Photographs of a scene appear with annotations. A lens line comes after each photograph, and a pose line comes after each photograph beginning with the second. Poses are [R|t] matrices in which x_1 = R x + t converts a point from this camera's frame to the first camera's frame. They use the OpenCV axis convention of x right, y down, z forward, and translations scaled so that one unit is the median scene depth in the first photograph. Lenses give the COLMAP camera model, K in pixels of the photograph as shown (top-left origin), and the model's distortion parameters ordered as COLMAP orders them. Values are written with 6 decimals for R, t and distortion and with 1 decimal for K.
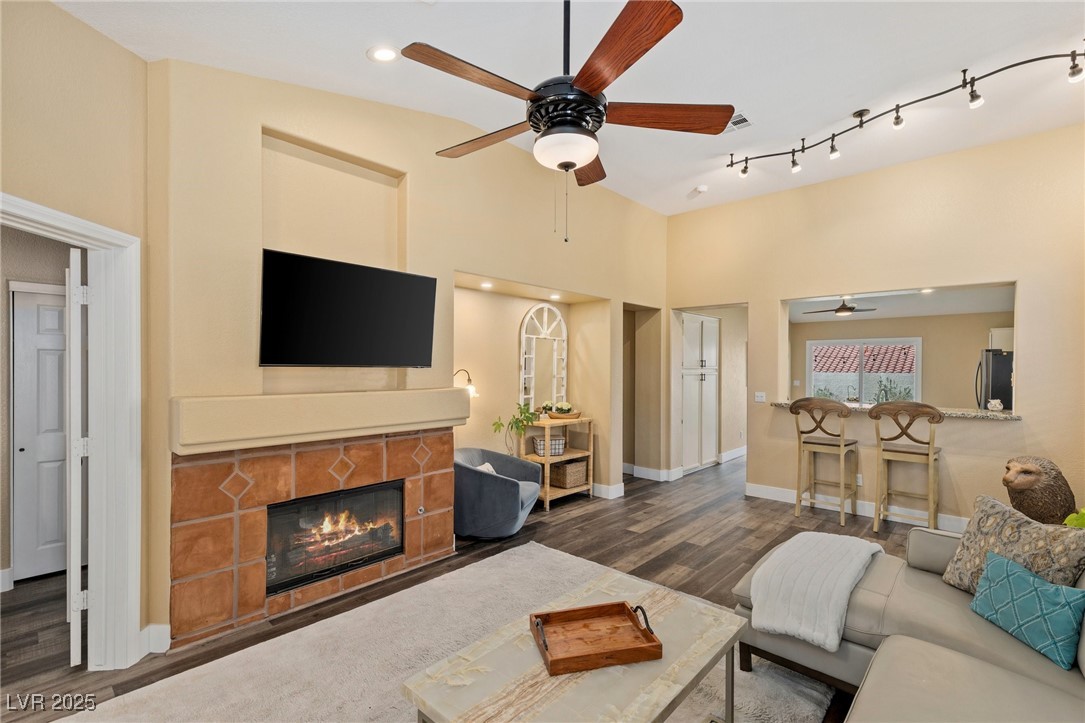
lens RADIAL K [[489.0, 0, 545.2], [0, 489.0, 372.6], [0, 0, 1]] dist [0.002764, -0.002292]
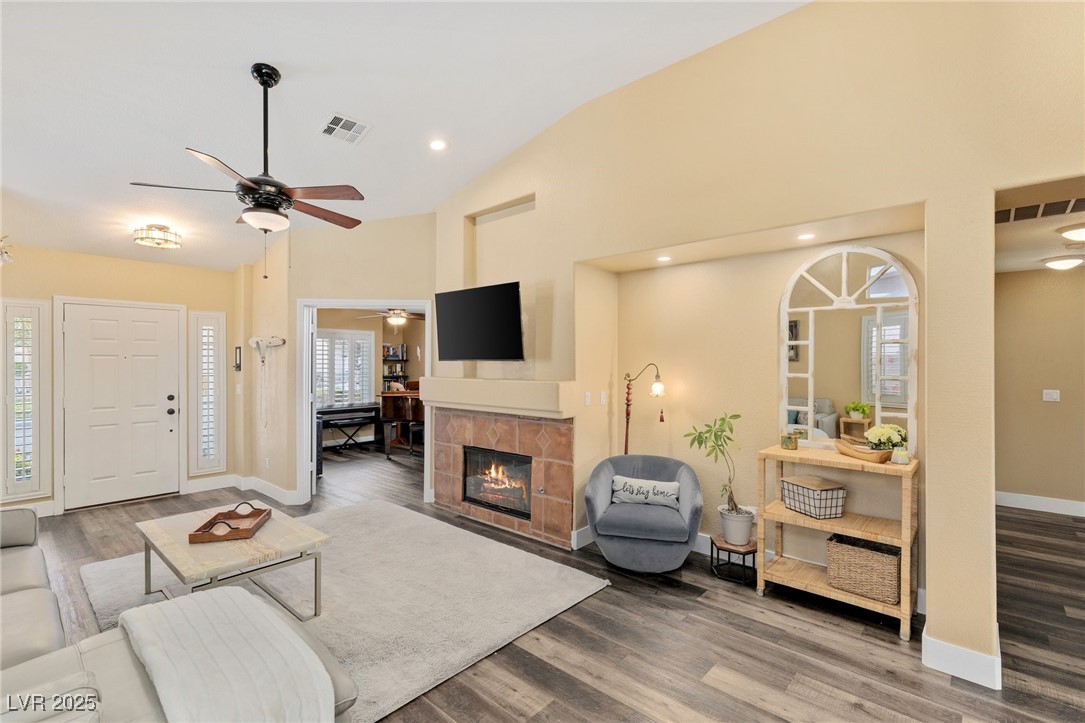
lens RADIAL K [[489.0, 0, 546.3], [0, 489.0, 364.0], [0, 0, 1]] dist [0.002764, -0.002292]
pose [[0.011883, -0.001530, -0.999928, 0.873883], [-0.015499, 0.999878, -0.001714, -0.002582], [0.999809, 0.015518, 0.011858, 1.016689]]
